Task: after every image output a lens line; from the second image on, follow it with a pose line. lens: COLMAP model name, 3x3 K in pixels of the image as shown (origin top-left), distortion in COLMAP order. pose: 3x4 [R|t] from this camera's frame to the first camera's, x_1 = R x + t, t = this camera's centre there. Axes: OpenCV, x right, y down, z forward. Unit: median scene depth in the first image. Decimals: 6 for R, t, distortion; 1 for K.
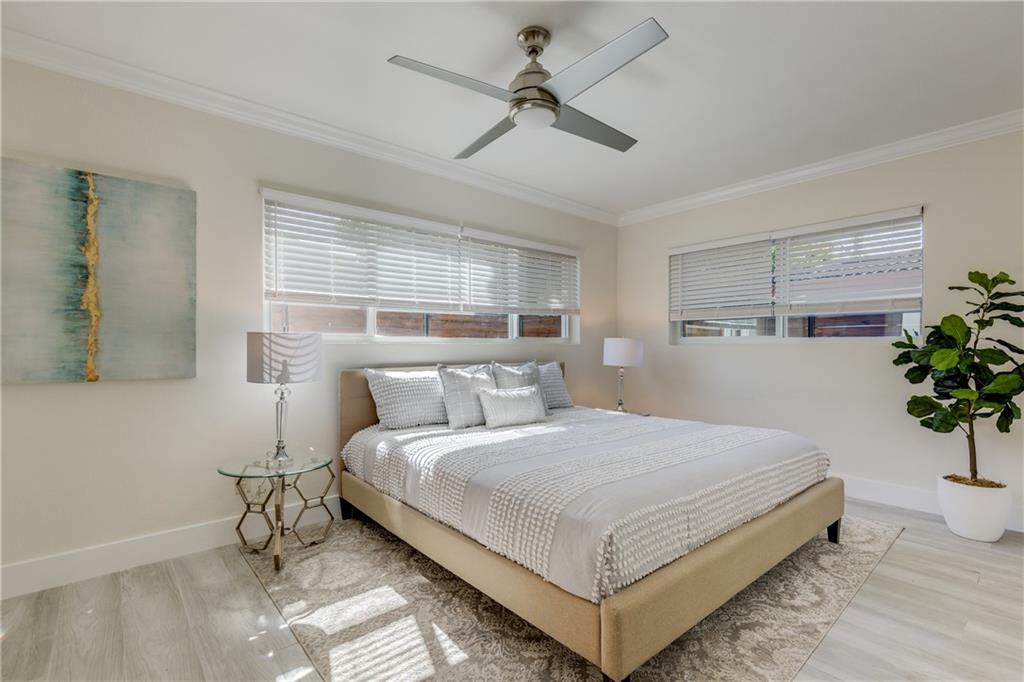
lens RADIAL K [[459.2, 0, 510.8], [0, 459.2, 350.7], [0, 0, 1]] dist [0.000589, 0.000098]
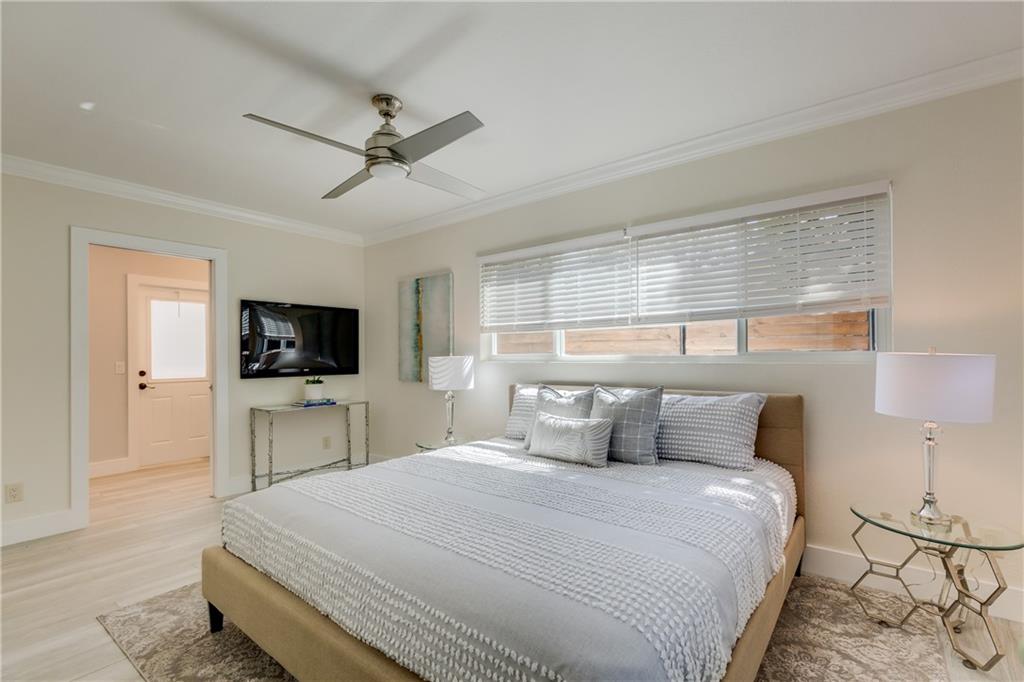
lens RADIAL K [[459.2, 0, 510.8], [0, 459.2, 350.7], [0, 0, 1]] dist [0.000589, 0.000098]
pose [[0.195153, -0.010339, -0.980718, 0.917505], [0.001160, 0.999946, -0.010311, -0.038910], [0.980772, 0.000874, 0.195154, 0.807700]]
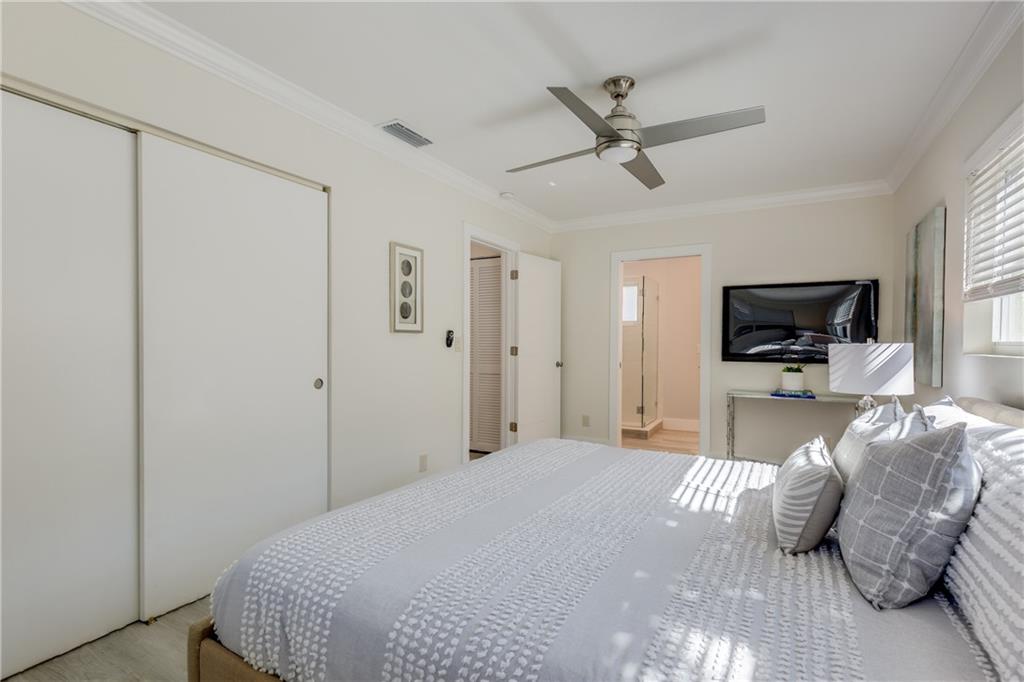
lens RADIAL K [[473.5, 0, 512.0], [0, 473.5, 341.0], [0, 0, 1]] dist [-0.000159, 0.000022]
pose [[-0.941060, -0.006274, -0.338180, 0.517830], [-0.009628, 0.999920, 0.008240, -0.039800], [0.338101, 0.011010, -0.941045, 1.512705]]
